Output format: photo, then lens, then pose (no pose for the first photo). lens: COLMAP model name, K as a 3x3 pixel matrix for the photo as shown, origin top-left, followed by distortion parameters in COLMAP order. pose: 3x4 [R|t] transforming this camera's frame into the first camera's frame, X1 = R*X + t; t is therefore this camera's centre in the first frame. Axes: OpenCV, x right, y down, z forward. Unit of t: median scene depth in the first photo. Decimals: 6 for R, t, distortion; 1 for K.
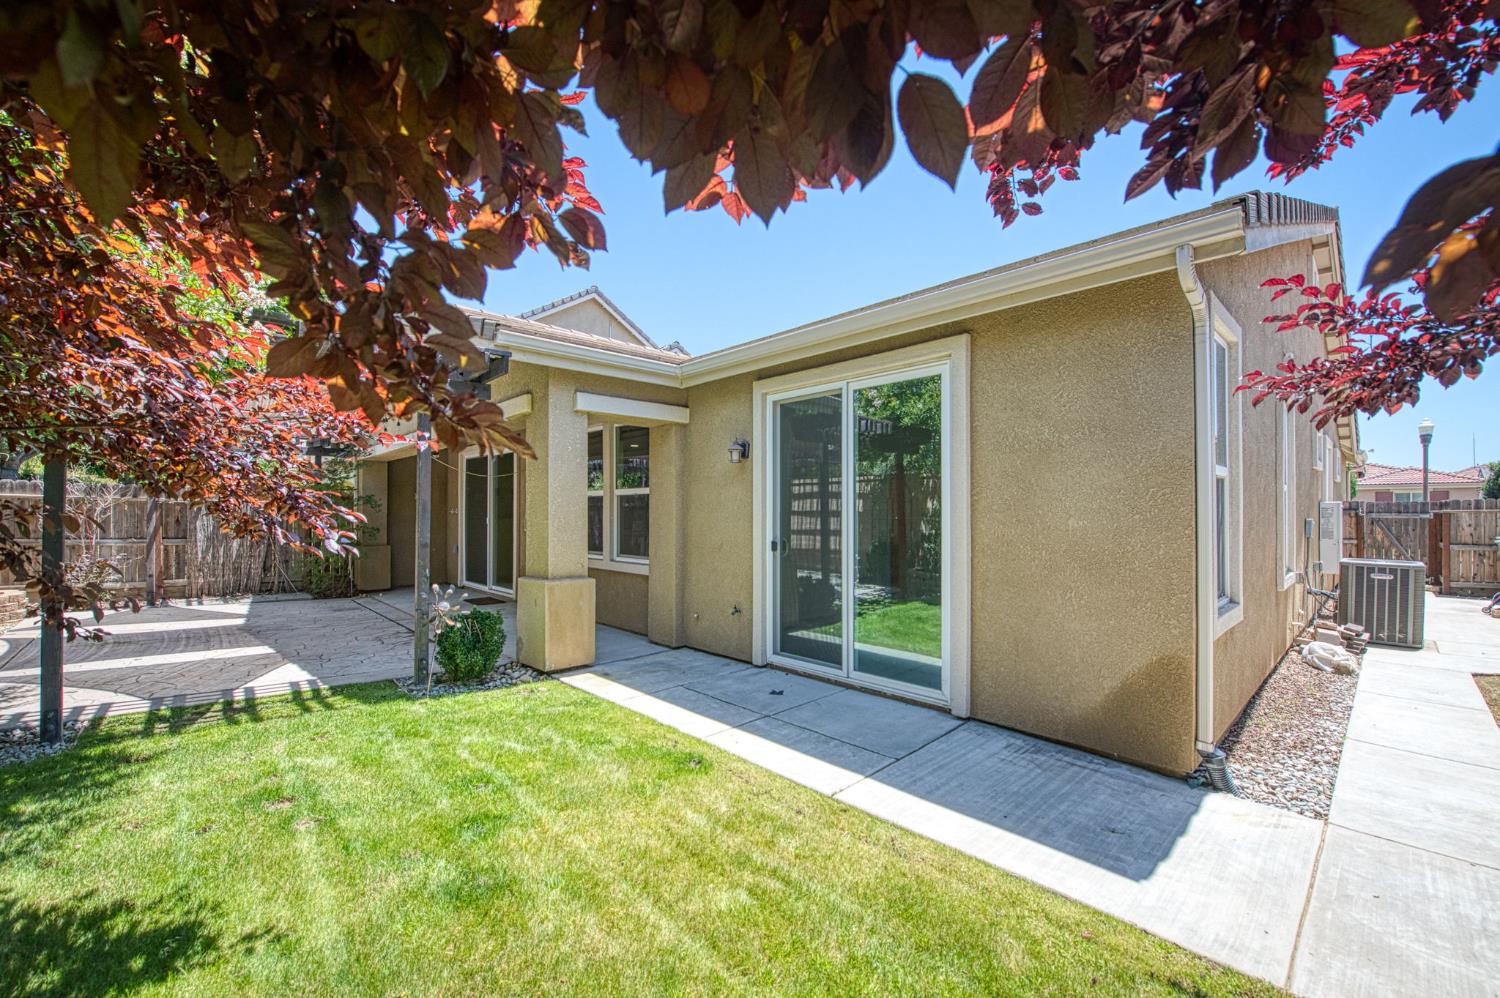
lens RADIAL K [[601.5, 0, 724.8], [0, 601.5, 513.6], [0, 0, 1]] dist [-0.006734, -0.003378]
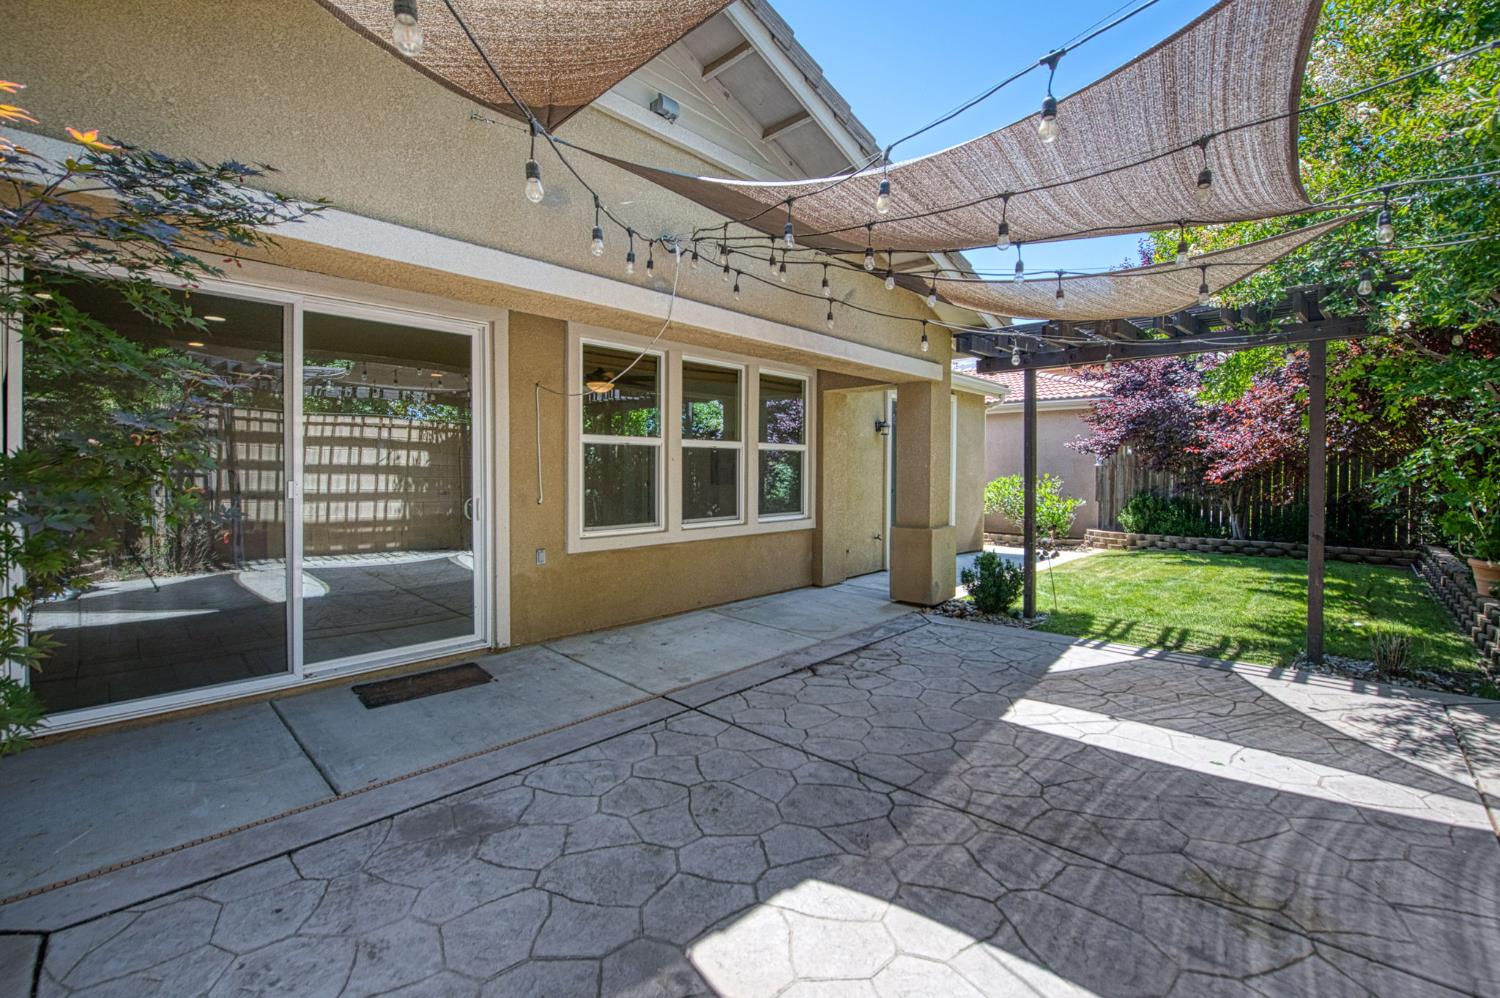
lens RADIAL K [[631.3, 0, 729.0], [0, 631.3, 480.3], [0, 0, 1]] dist [-0.015628, -0.001365]
pose [[-0.047001, -0.026277, 0.998549, -0.928166], [-0.004534, 0.999649, 0.026093, -0.008466], [-0.998885, -0.003301, -0.047103, 0.896128]]
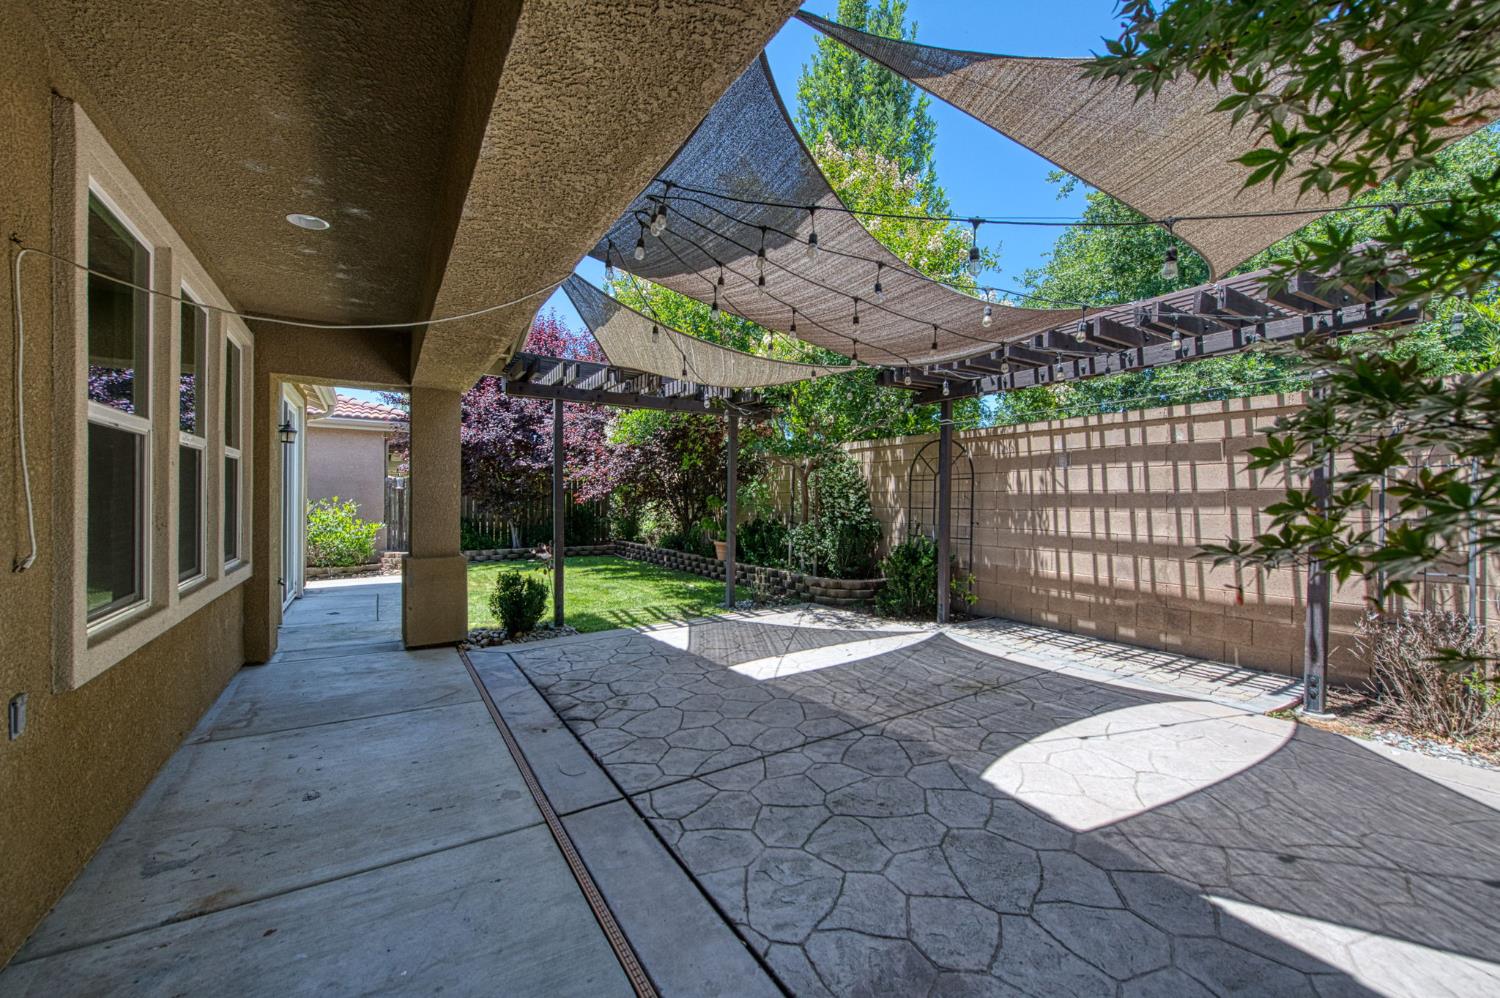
lens RADIAL K [[601.5, 0, 762.4], [0, 601.5, 499.8], [0, 0, 1]] dist [-0.006734, -0.003378]
pose [[-0.987588, -0.013826, 0.156456, -0.616652], [-0.013857, 0.999904, 0.000898, 0.003122], [-0.156453, -0.001281, -0.987685, 1.199016]]
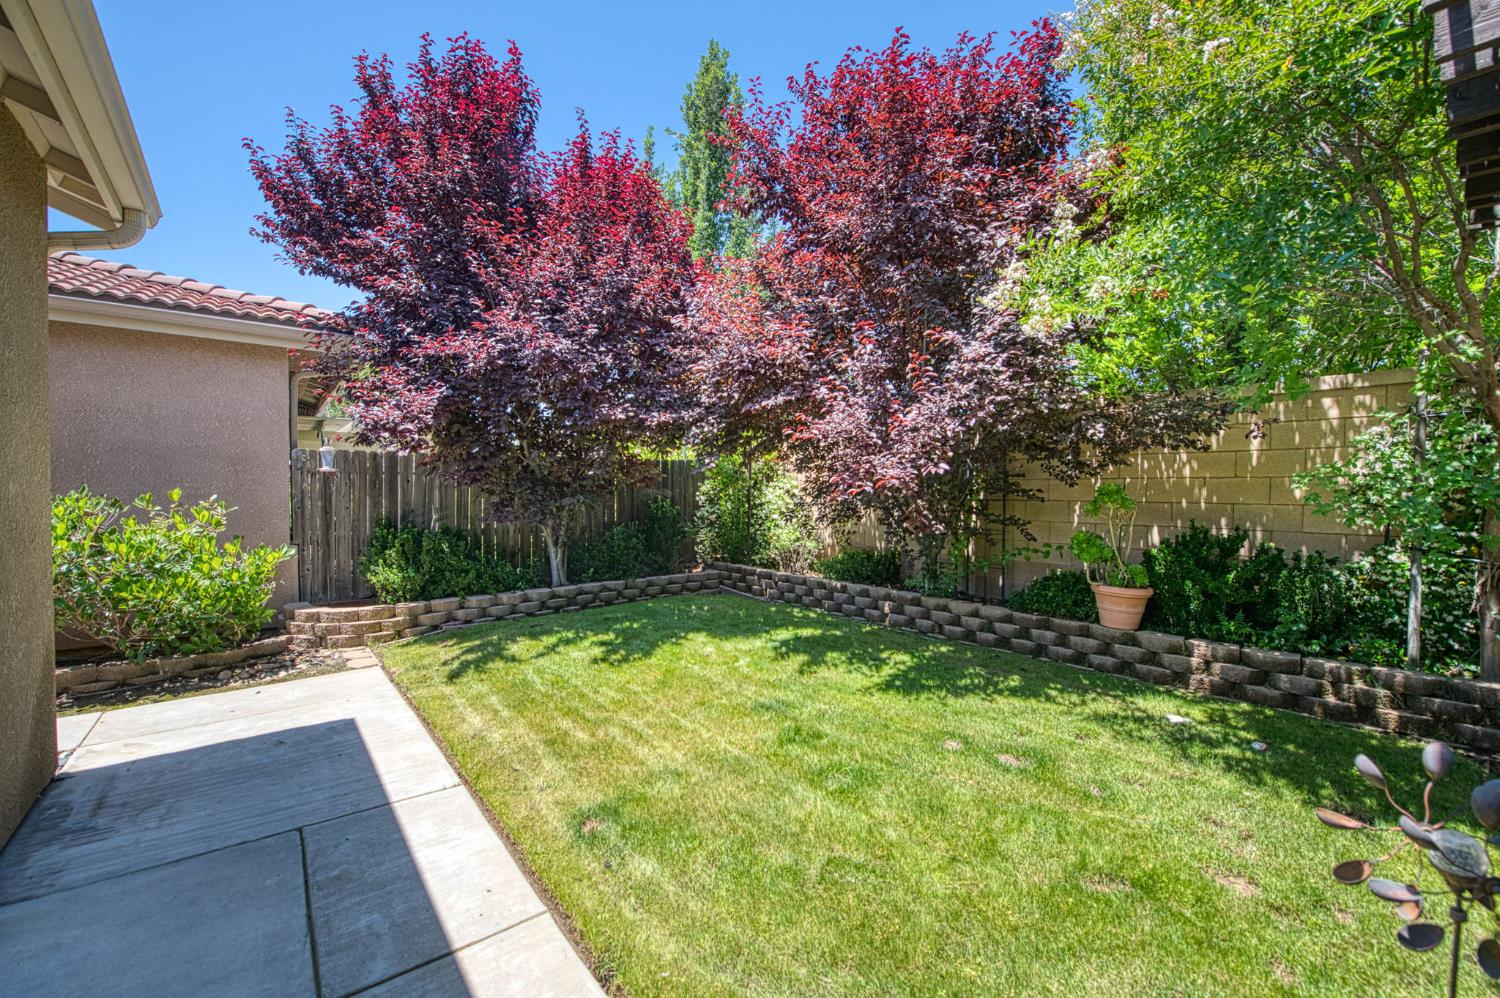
lens RADIAL K [[601.5, 0, 736.3], [0, 601.5, 499.5], [0, 0, 1]] dist [-0.006734, -0.003378]
pose [[-0.998530, -0.010724, 0.053122, -0.092945], [-0.009788, 0.999793, 0.017850, 0.004705], [-0.053302, 0.017304, -0.998428, 0.632268]]
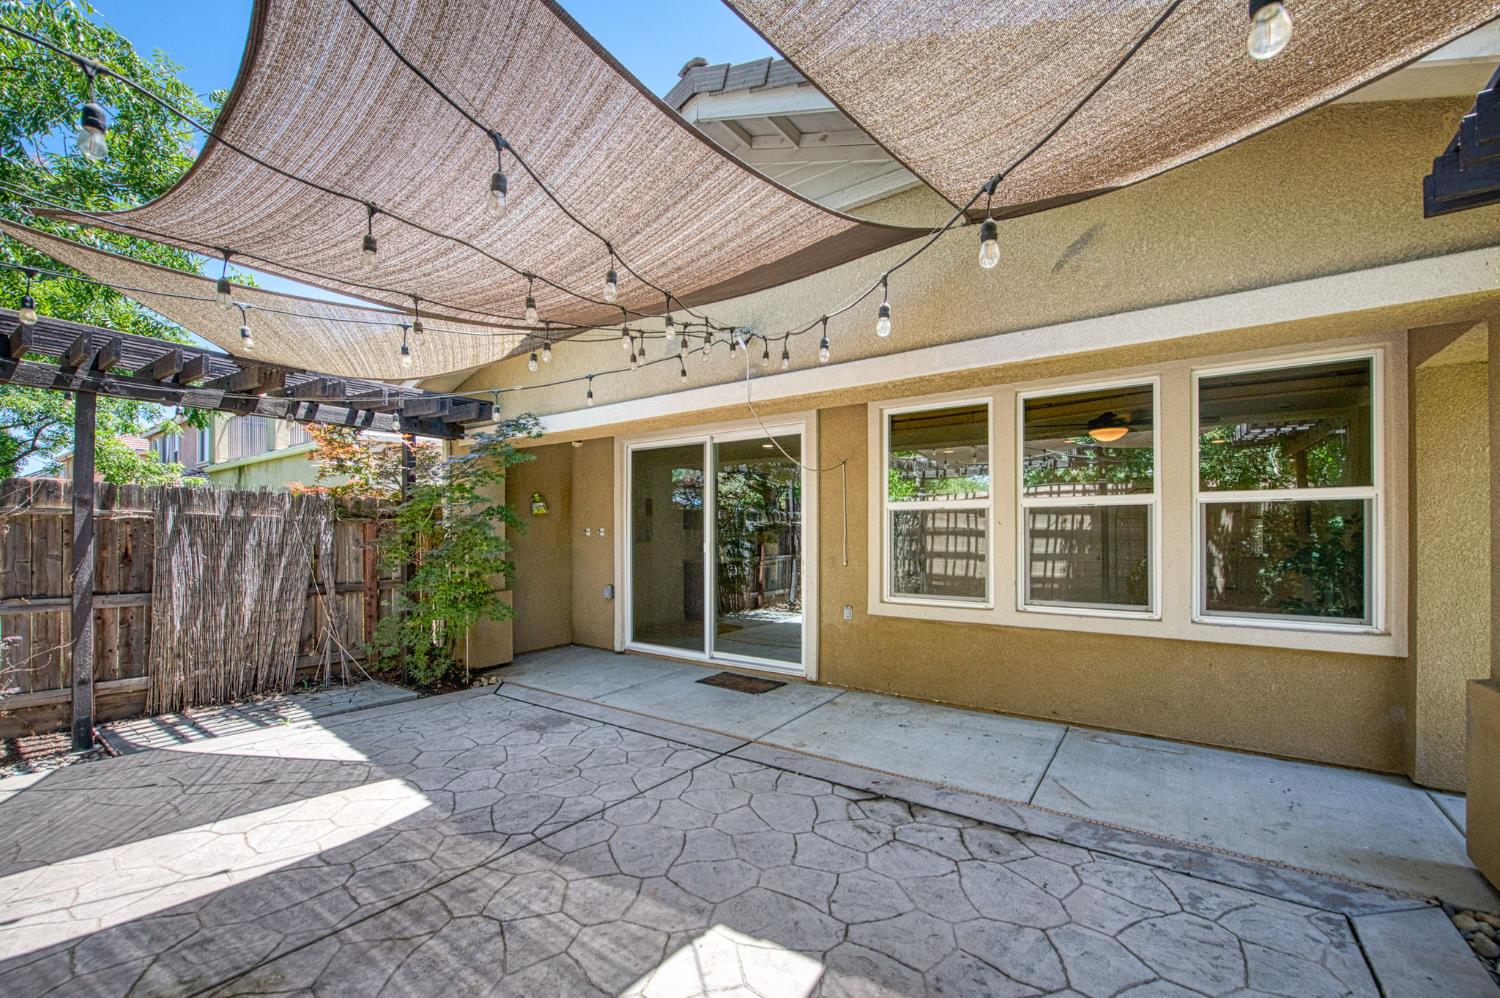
lens RADIAL K [[601.5, 0, 751.1], [0, 601.5, 510.2], [0, 0, 1]] dist [-0.006734, -0.003378]
pose [[0.975369, 0.000222, 0.220581, -0.579000], [0.006962, 0.999470, -0.031795, -0.007641], [-0.220471, 0.032547, 0.974850, 0.454377]]
